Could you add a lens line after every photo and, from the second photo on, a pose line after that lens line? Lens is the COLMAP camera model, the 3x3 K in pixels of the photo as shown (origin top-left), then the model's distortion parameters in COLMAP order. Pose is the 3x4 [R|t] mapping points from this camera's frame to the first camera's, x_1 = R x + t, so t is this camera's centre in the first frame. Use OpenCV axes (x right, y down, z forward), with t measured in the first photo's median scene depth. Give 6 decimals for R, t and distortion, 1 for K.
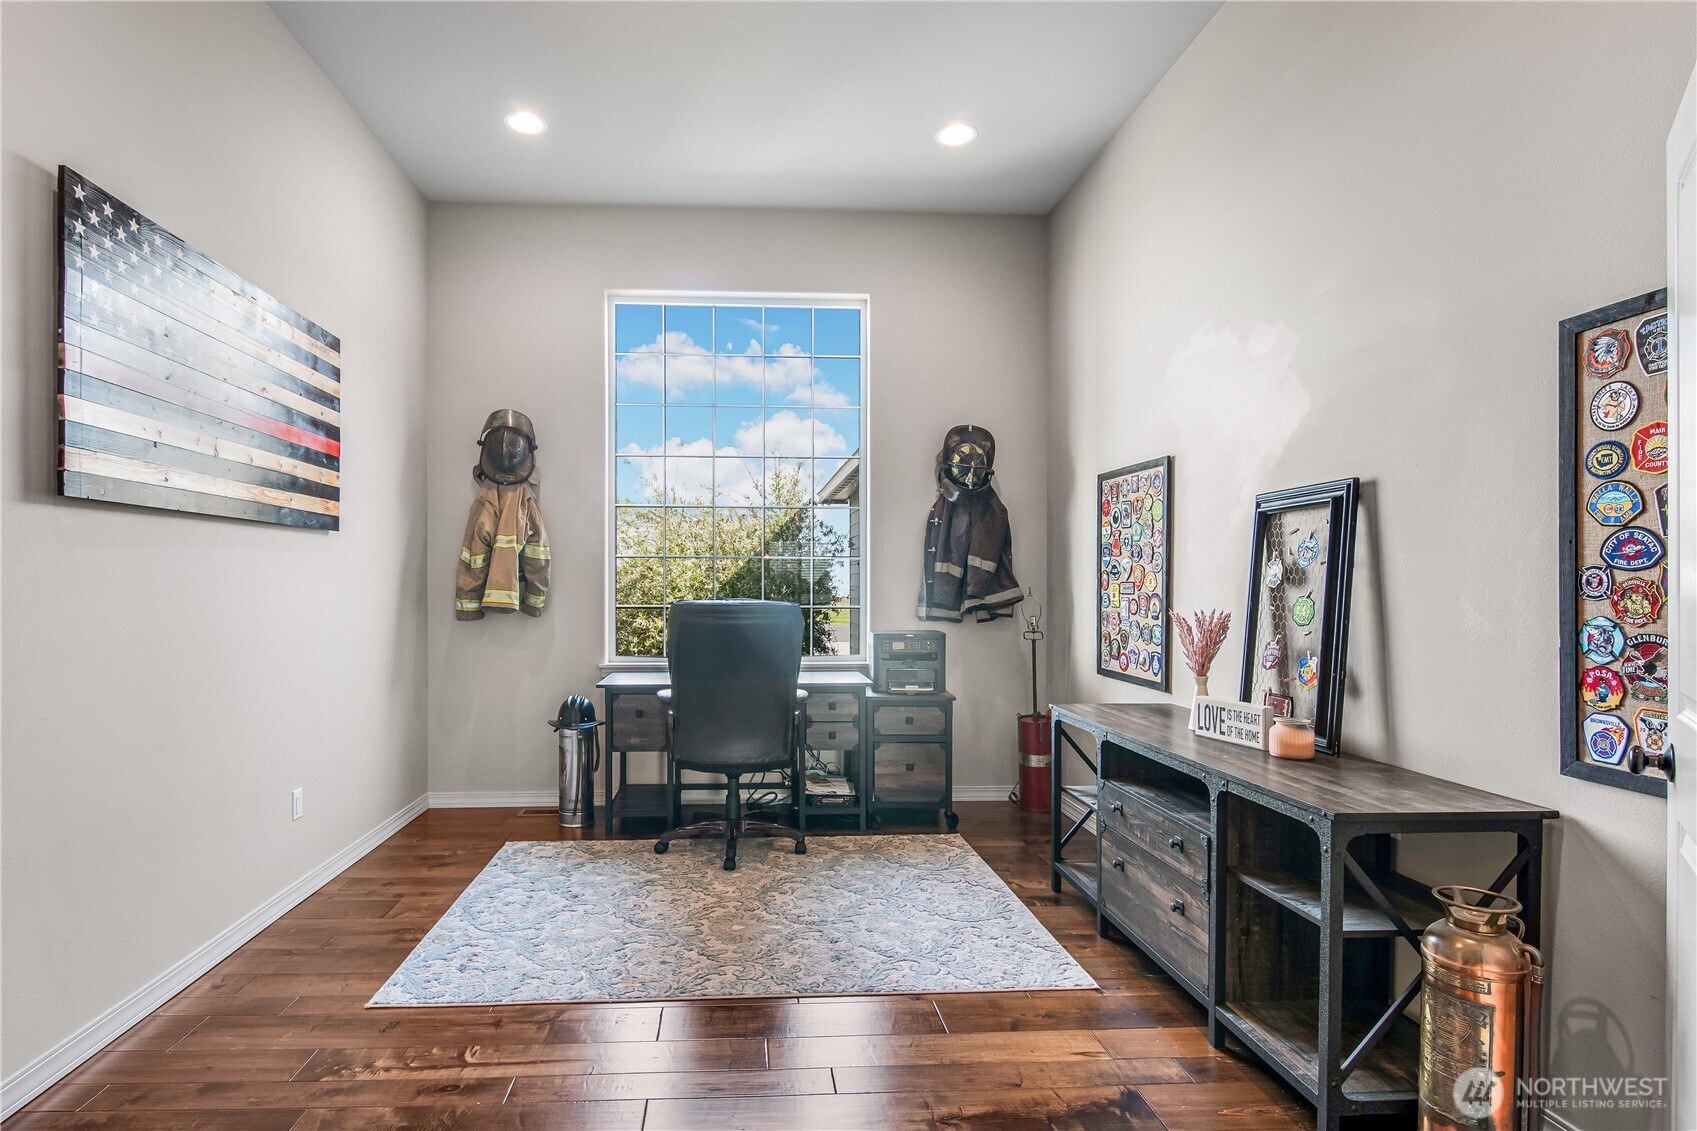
lens RADIAL K [[838.6, 0, 855.3], [0, 838.6, 568.5], [0, 0, 1]] dist [0.006440, -0.000311]
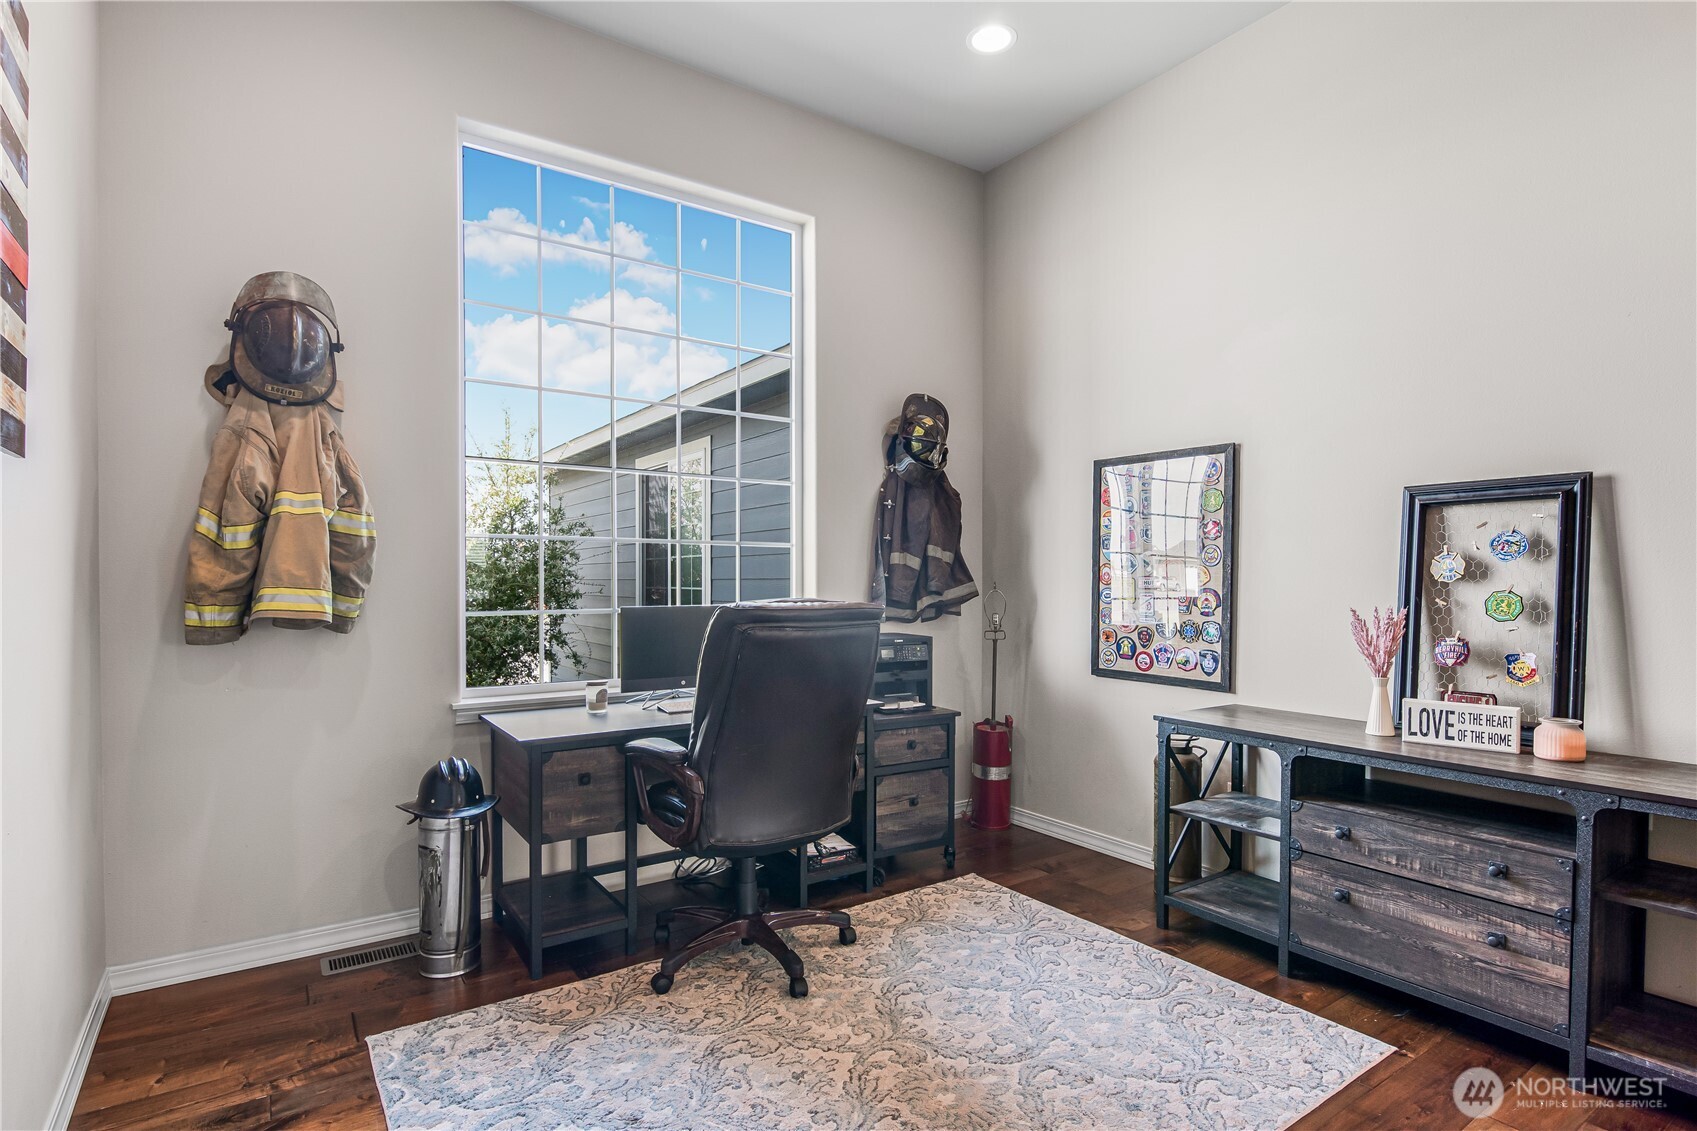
lens RADIAL K [[794.1, 0, 849.3], [0, 794.1, 573.6], [0, 0, 1]] dist [-0.002127, -0.001156]
pose [[0.870263, 0.003017, 0.492578, -0.357874], [-0.009938, 0.999885, 0.011435, 0.005840], [-0.492487, -0.014847, 0.870193, 0.347603]]
